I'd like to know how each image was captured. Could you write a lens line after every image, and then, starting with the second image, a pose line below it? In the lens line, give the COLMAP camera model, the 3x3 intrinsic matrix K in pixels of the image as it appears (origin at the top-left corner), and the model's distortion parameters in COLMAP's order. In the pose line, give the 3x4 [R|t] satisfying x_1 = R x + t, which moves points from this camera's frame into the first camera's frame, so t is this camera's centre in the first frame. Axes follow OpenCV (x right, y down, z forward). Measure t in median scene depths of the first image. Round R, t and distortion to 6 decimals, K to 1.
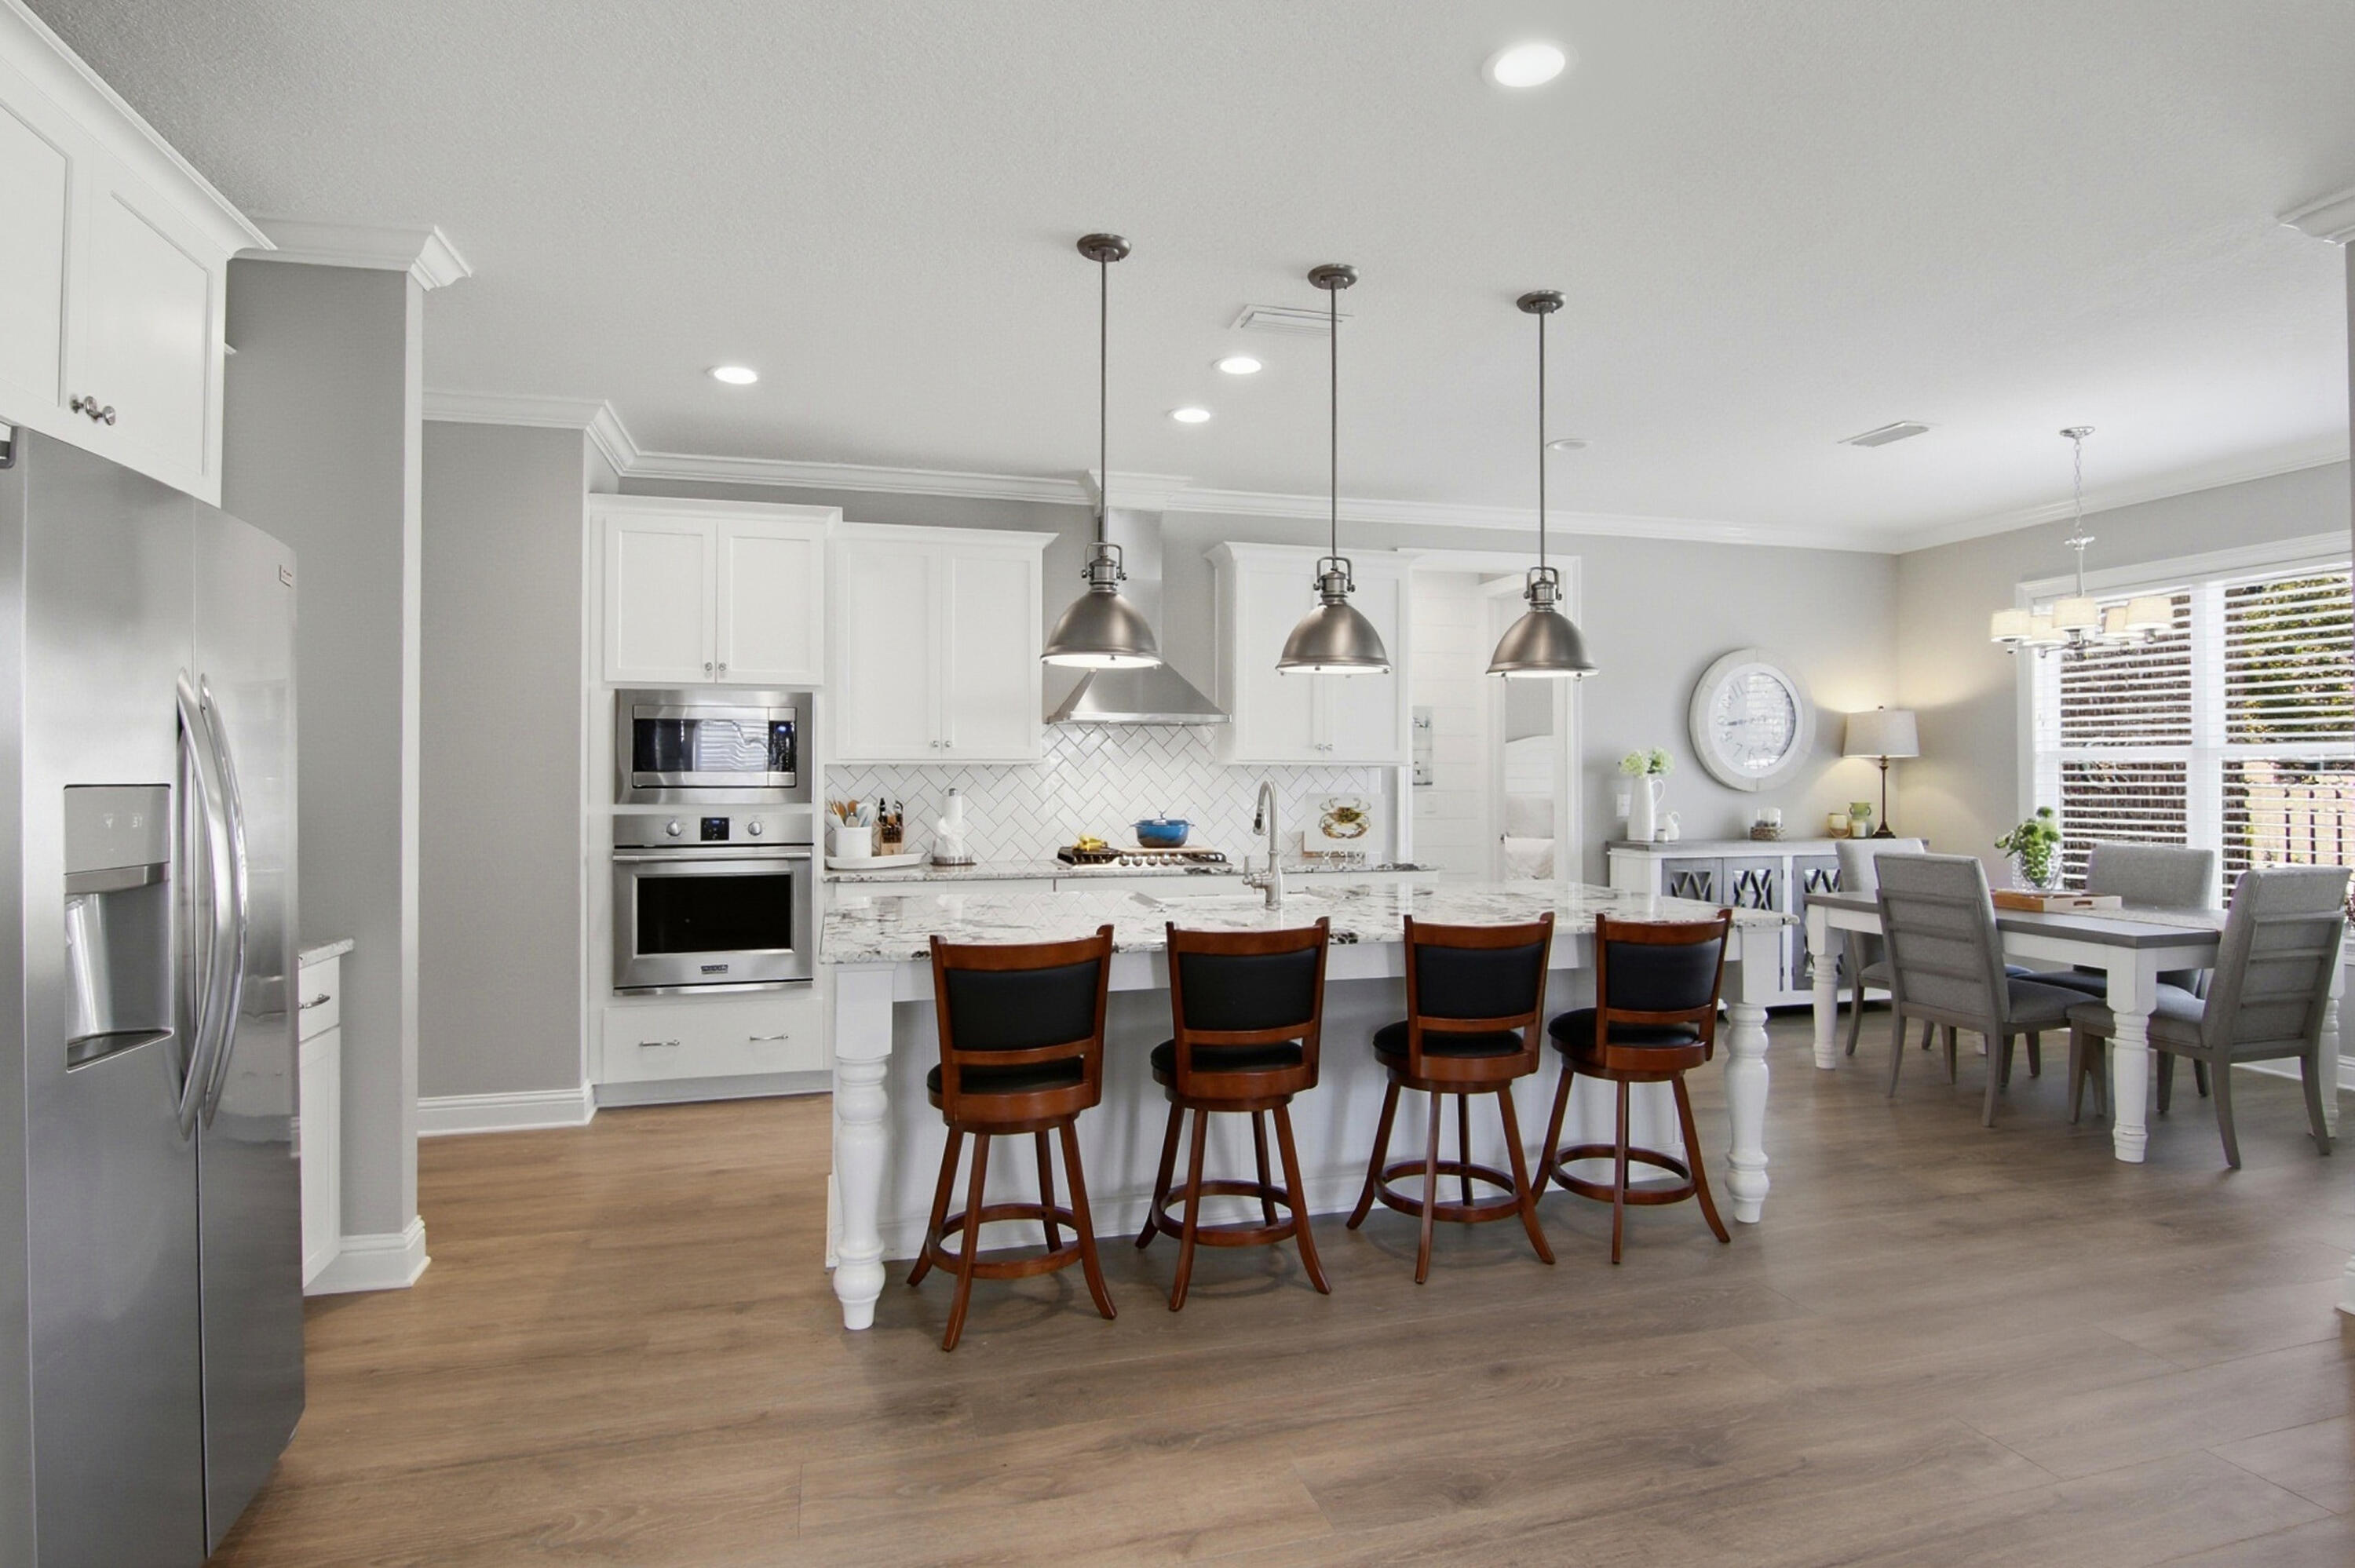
lens RADIAL K [[1226.0, 0, 1185.6], [0, 1226.0, 763.4], [0, 0, 1]] dist [-0.001266, -0.013765]
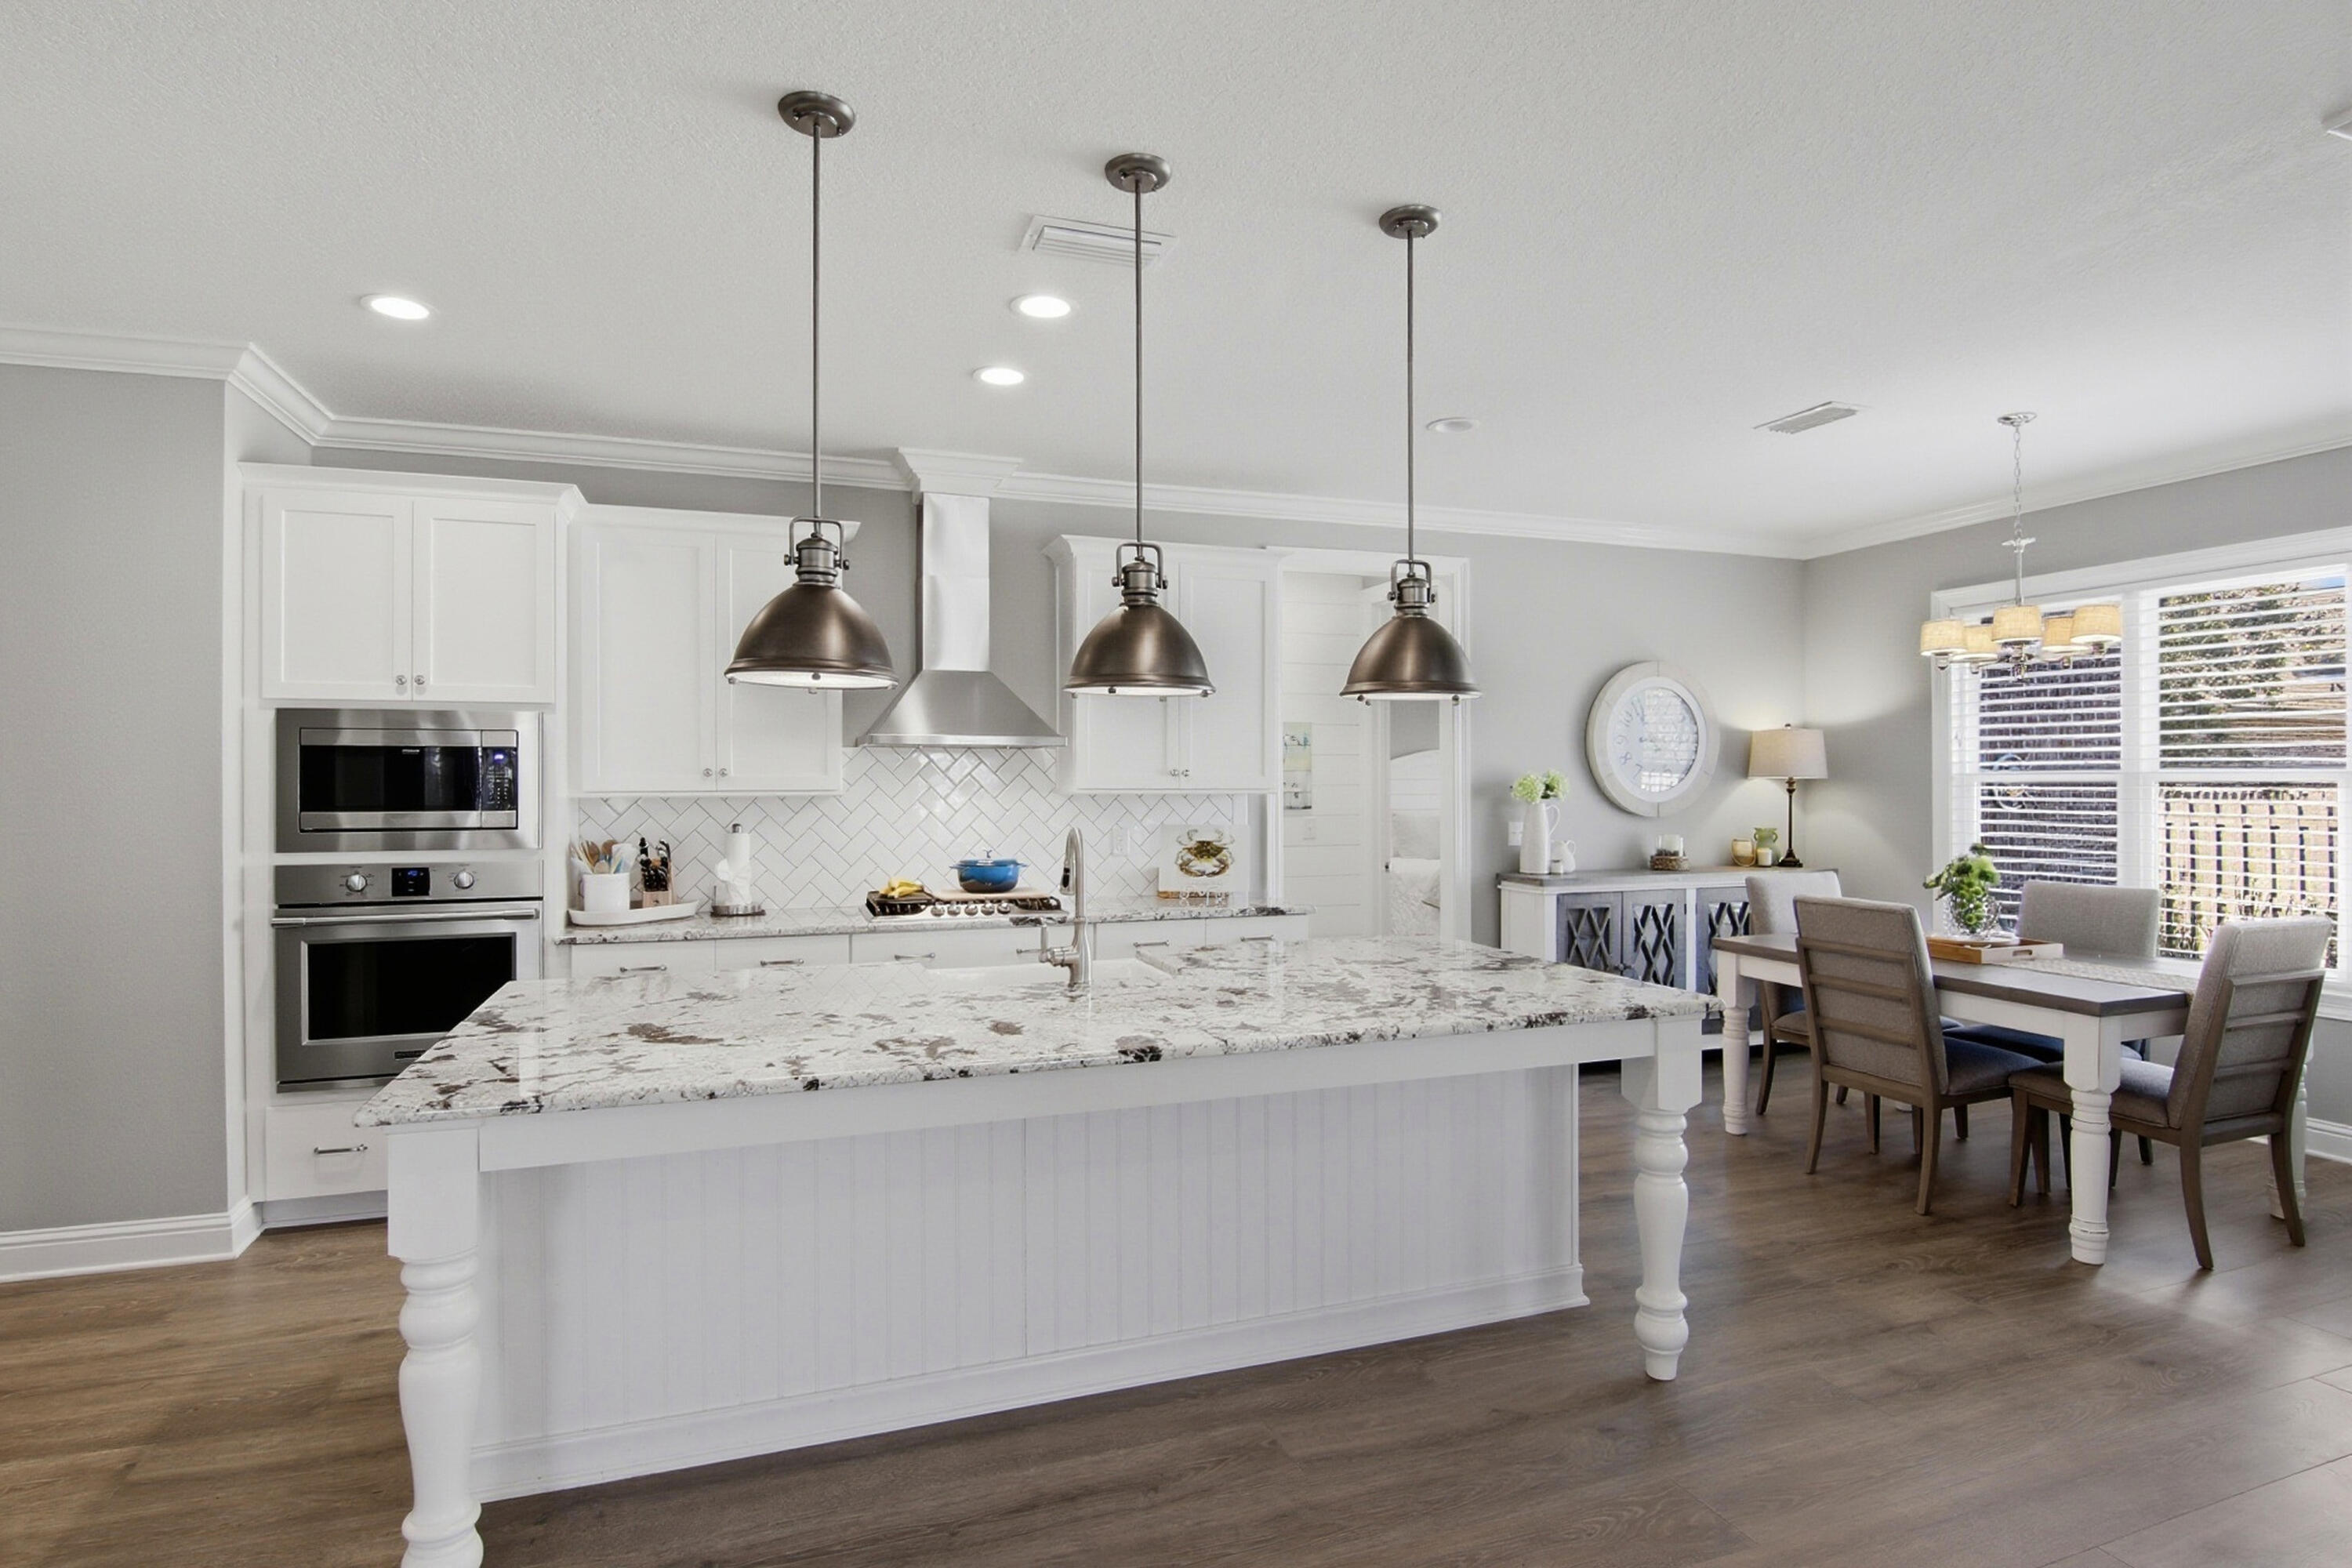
lens RADIAL K [[1208.1, 0, 1187.0], [0, 1208.1, 779.7], [0, 0, 1]] dist [-0.001001, -0.015583]
pose [[0.997182, -0.003051, 0.074955, 0.065394], [0.002370, 0.999955, 0.009178, -0.019819], [-0.074980, -0.008975, 0.997145, 0.173733]]
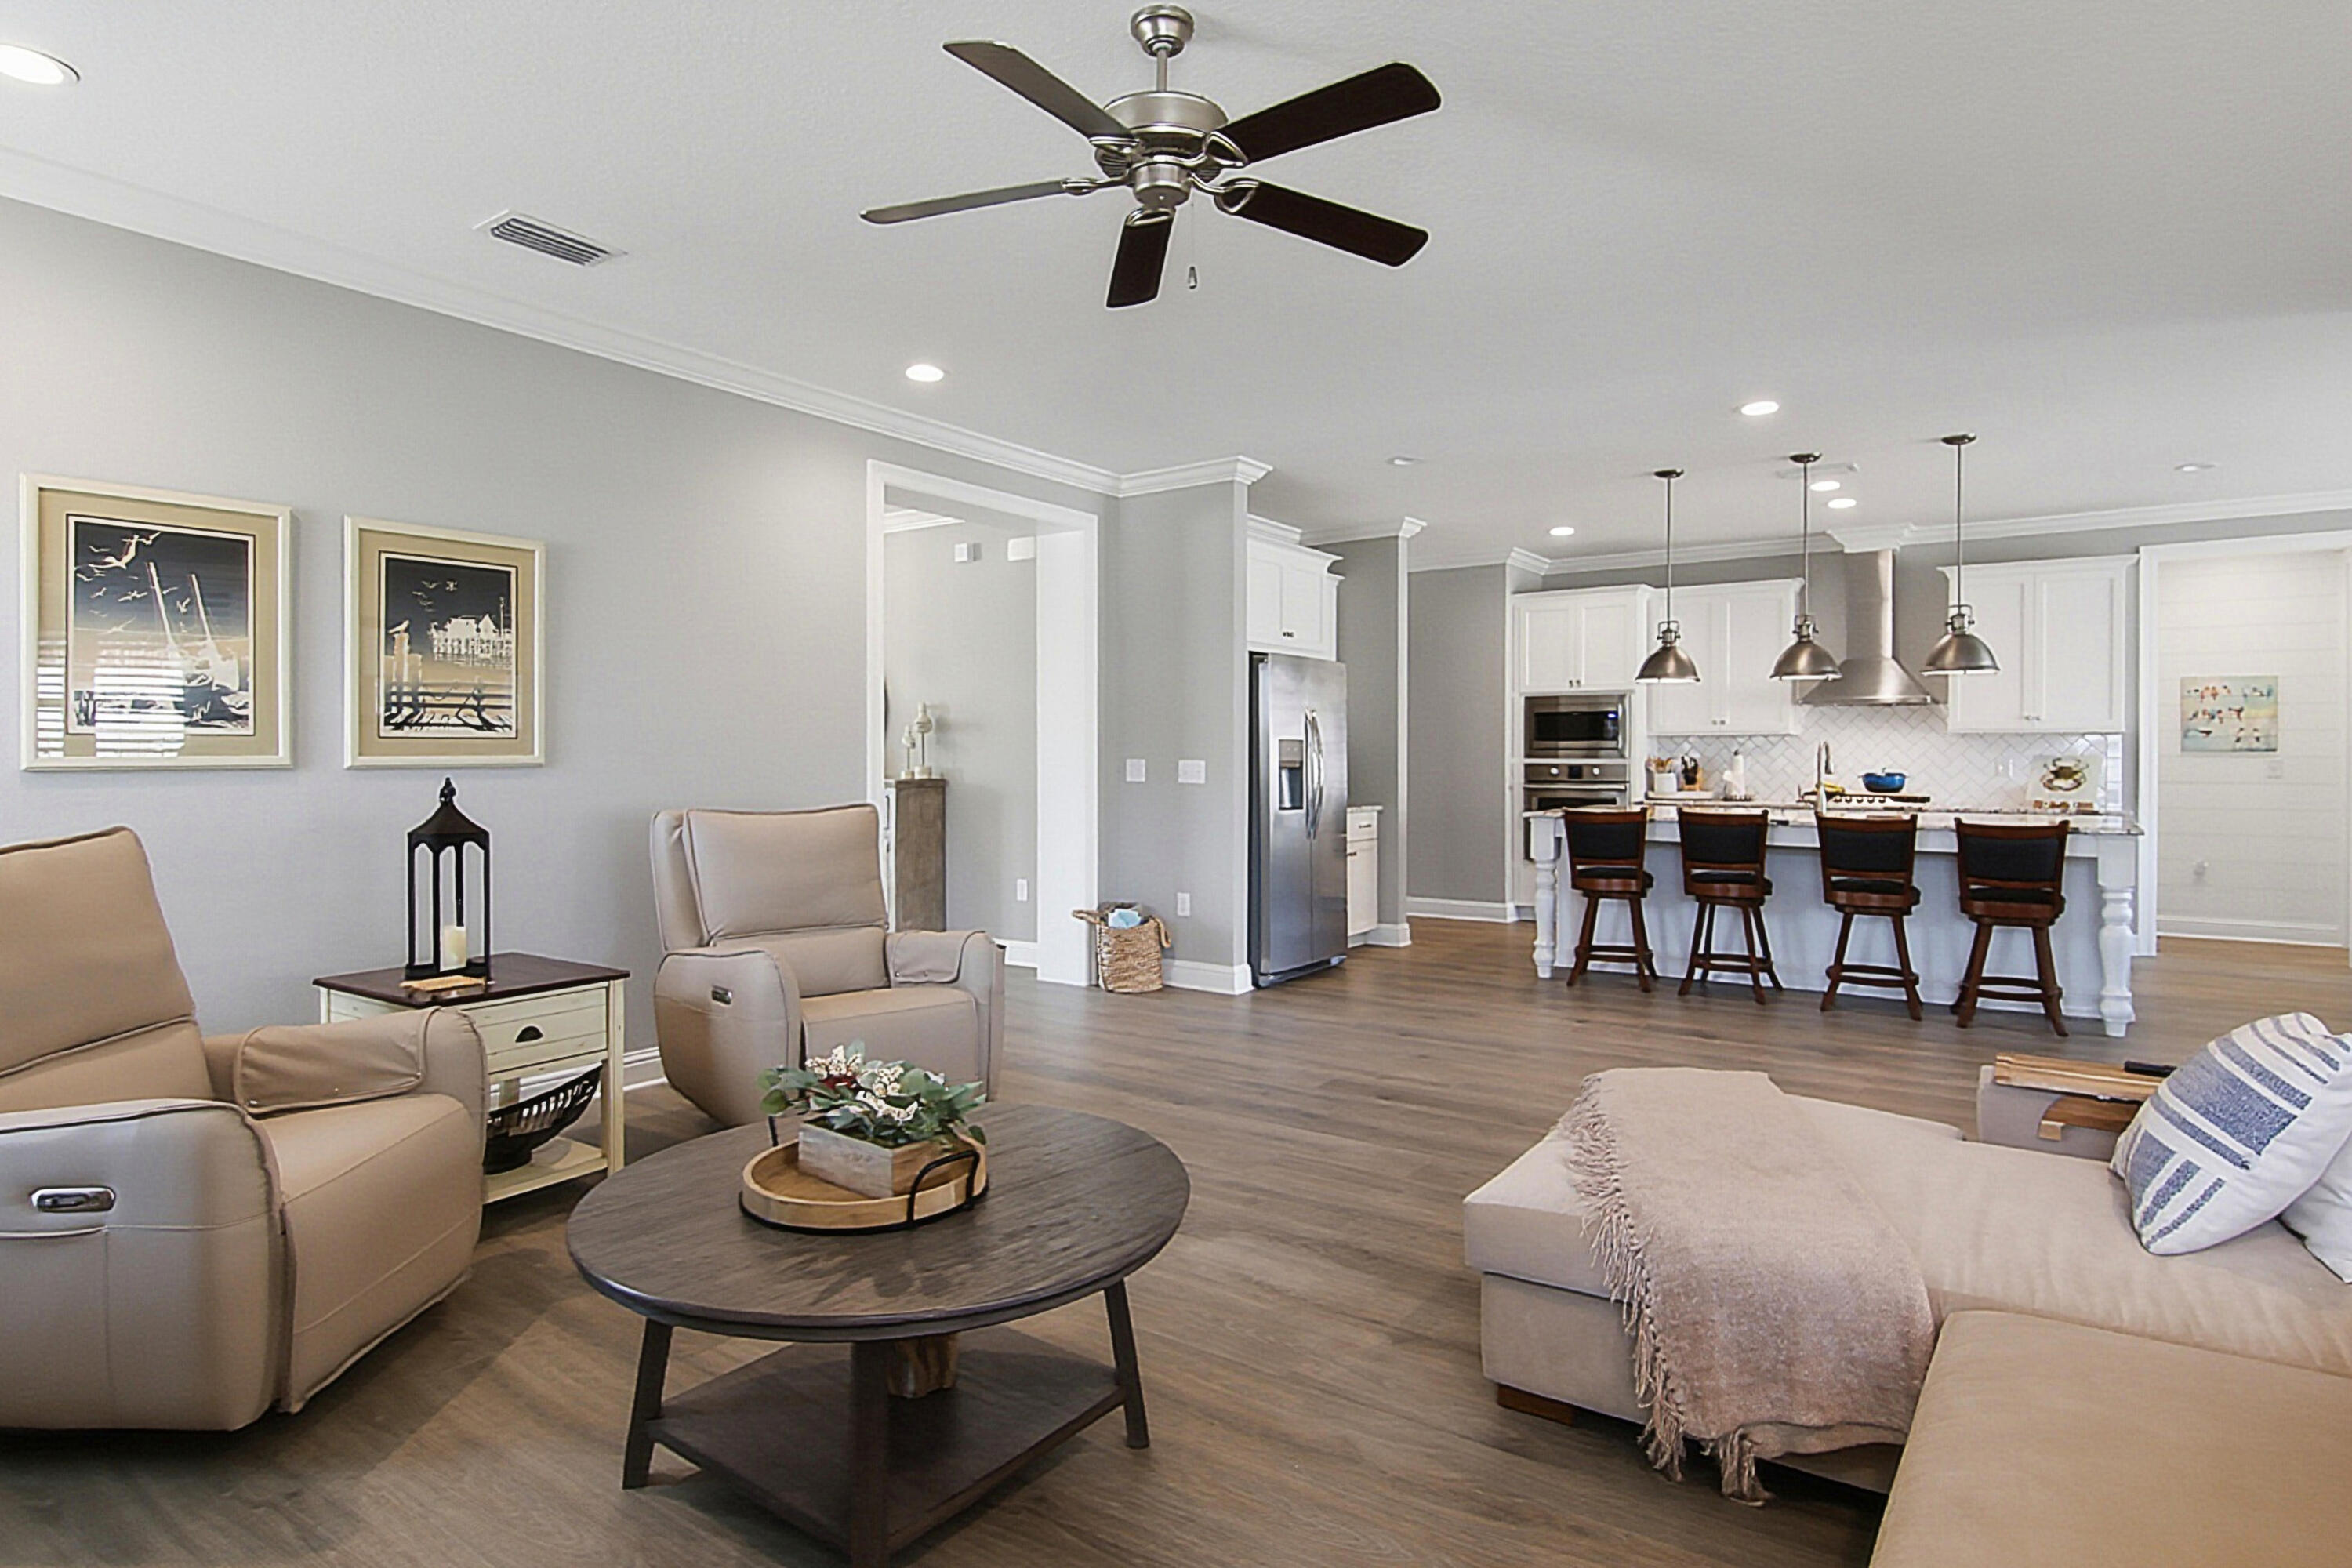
lens RADIAL K [[1224.6, 0, 1184.1], [0, 1224.6, 763.4], [0, 0, 1]] dist [-0.001266, -0.013765]
pose [[0.621907, 0.006565, -0.783063, 0.673579], [0.006058, 0.999895, 0.013194, 0.014174], [0.783067, -0.012949, 0.621802, -0.575703]]
